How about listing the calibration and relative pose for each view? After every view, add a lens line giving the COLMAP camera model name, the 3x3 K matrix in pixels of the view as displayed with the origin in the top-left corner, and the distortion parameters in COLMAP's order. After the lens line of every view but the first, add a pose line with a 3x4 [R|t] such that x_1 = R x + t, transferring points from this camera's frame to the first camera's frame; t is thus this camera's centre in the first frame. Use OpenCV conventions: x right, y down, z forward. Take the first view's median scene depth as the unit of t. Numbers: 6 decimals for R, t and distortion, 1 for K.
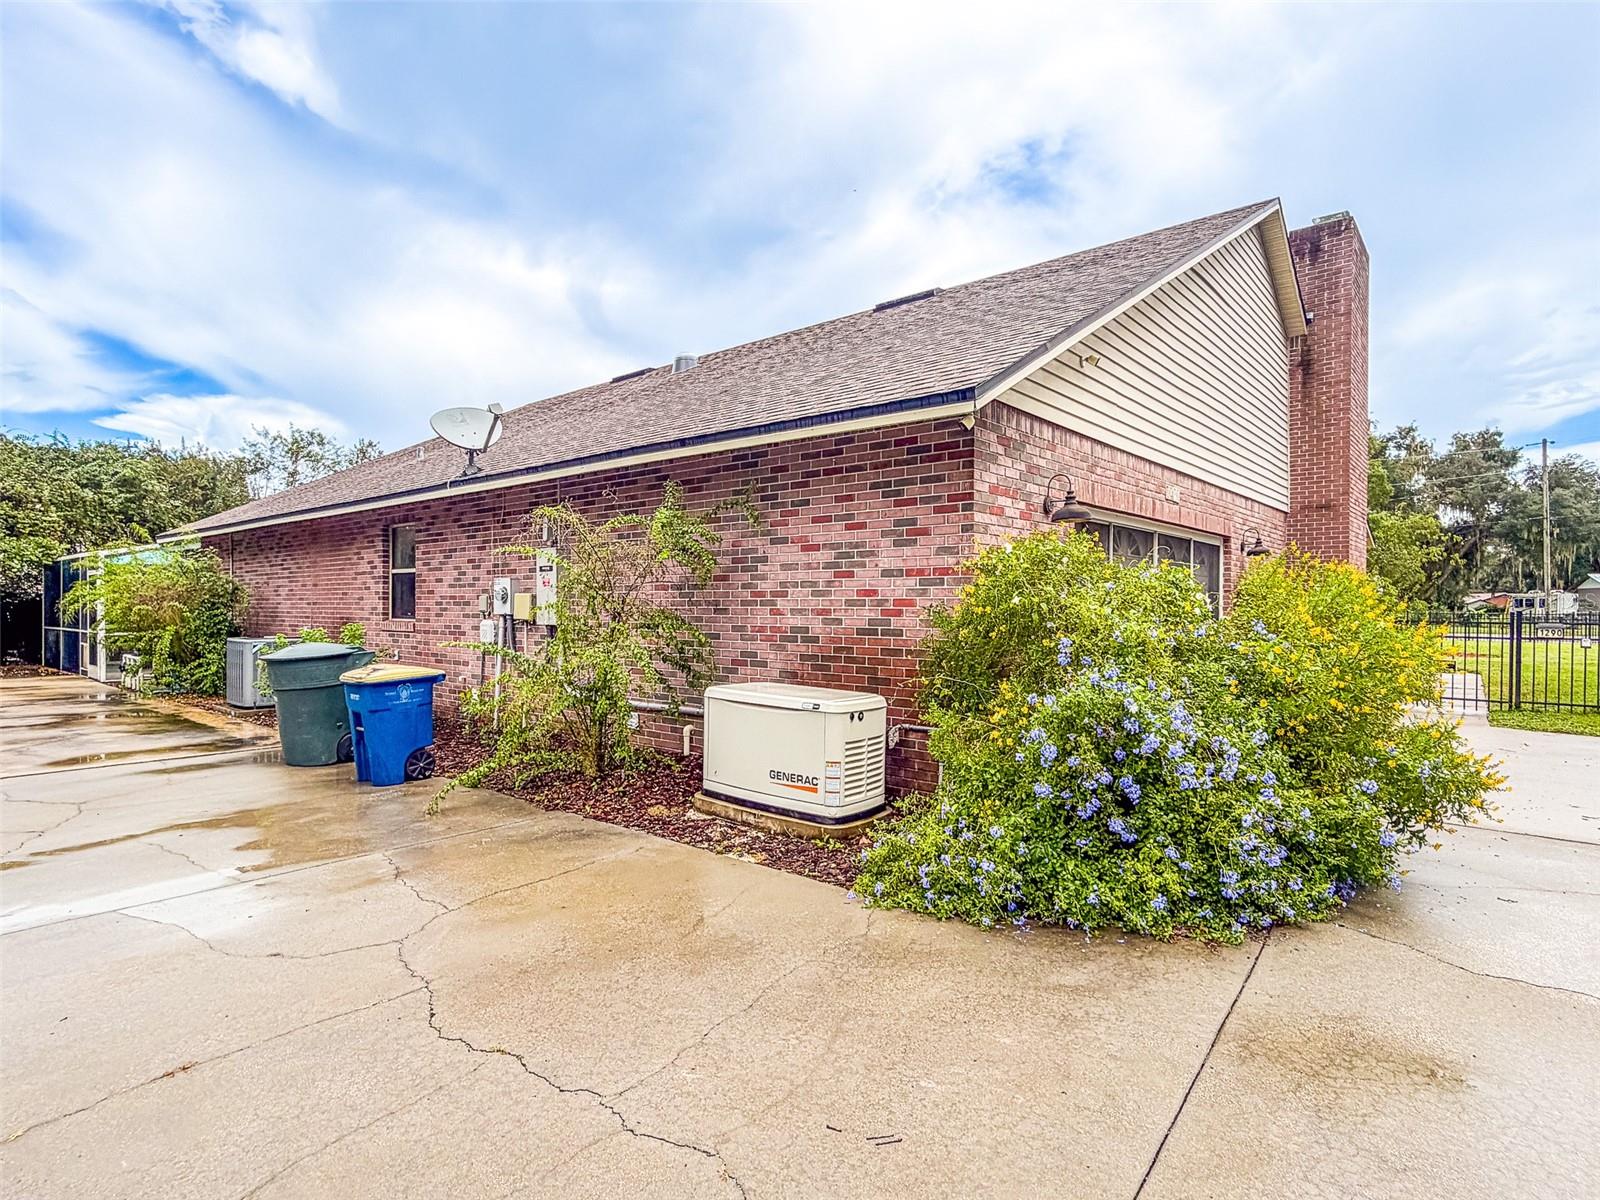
lens RADIAL K [[842.1, 0, 792.8], [0, 842.1, 606.1], [0, 0, 1]] dist [0.006428, 0.000916]
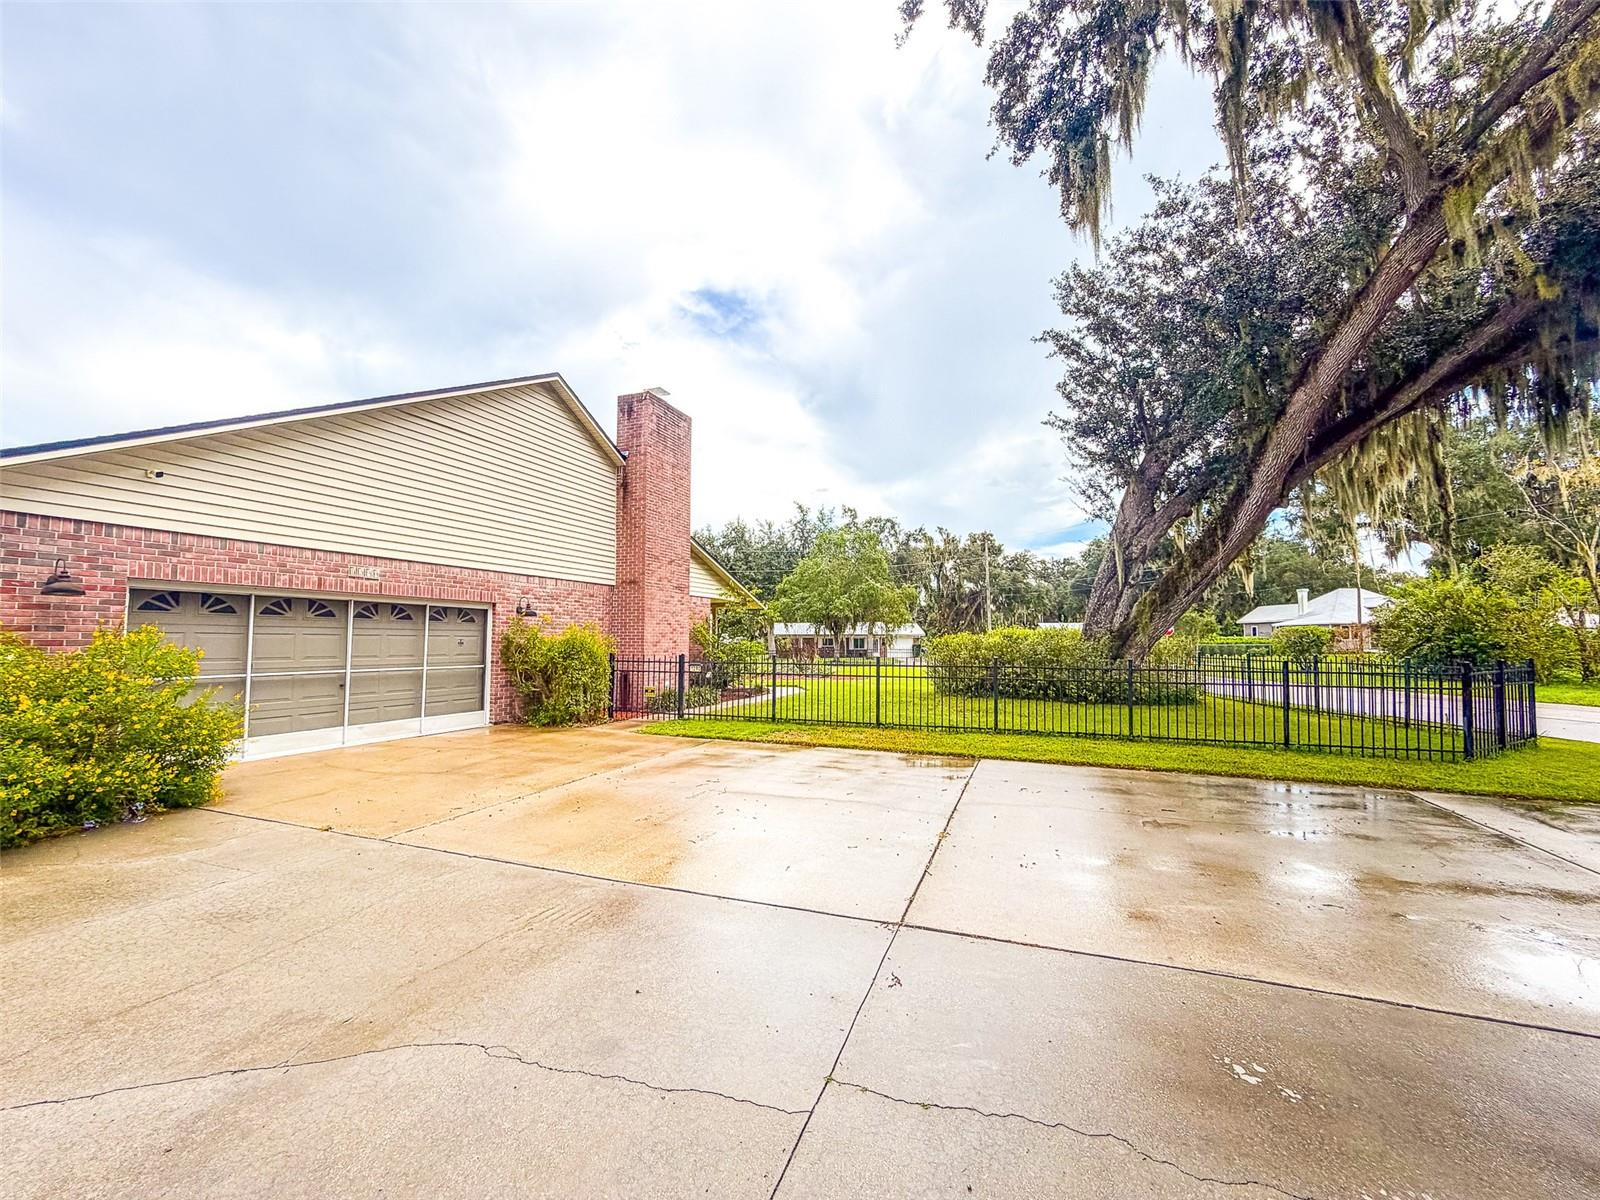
lens RADIAL K [[655.6, 0, 811.6], [0, 655.6, 613.8], [0, 0, 1]] dist [0.001744, 0.000328]
pose [[0.939292, 0.009489, 0.342988, 0.110253], [0.006435, 0.998954, -0.045261, -0.001764], [-0.343059, 0.044721, 0.938249, -0.037287]]
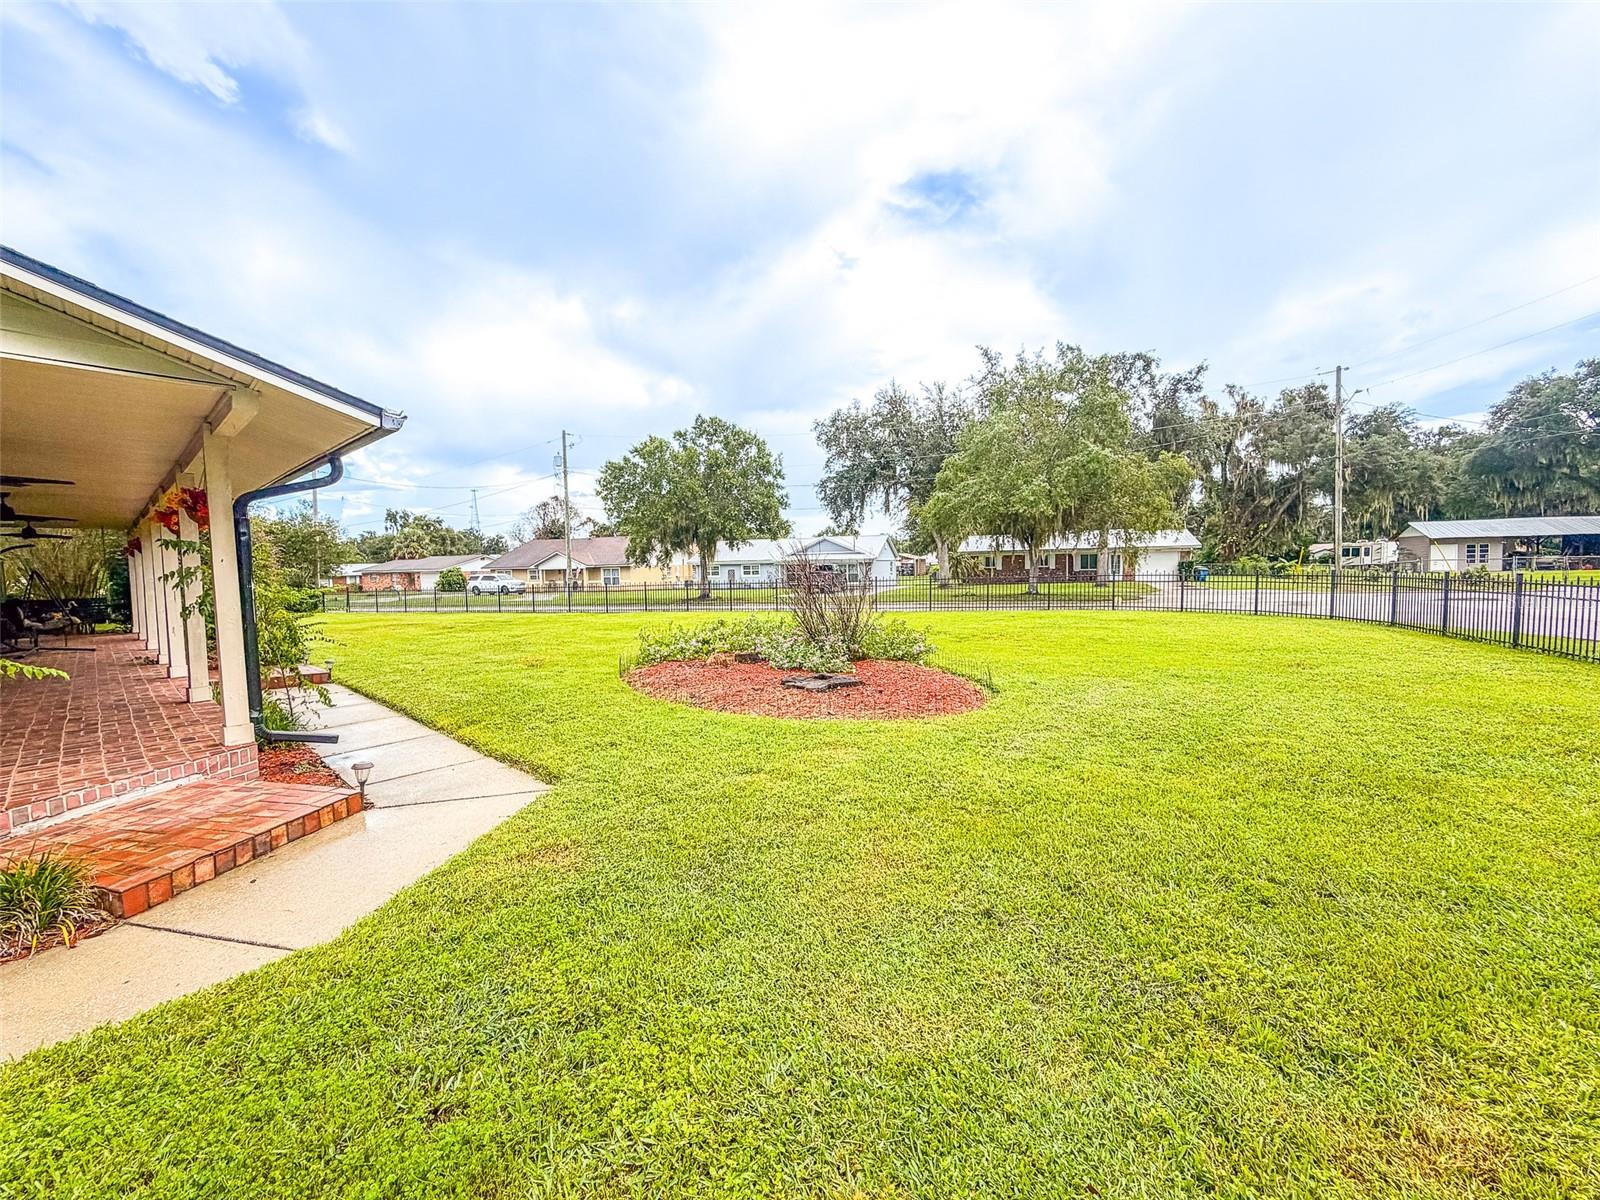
lens RADIAL K [[642.4, 0, 801.2], [0, 642.4, 606.0], [0, 0, 1]] dist [0.002600, -0.000807]
pose [[0.999307, -0.026157, -0.026487, 0.252100], [0.027653, 0.997945, 0.057803, -0.002923], [0.024921, -0.058496, 0.997977, 0.226263]]
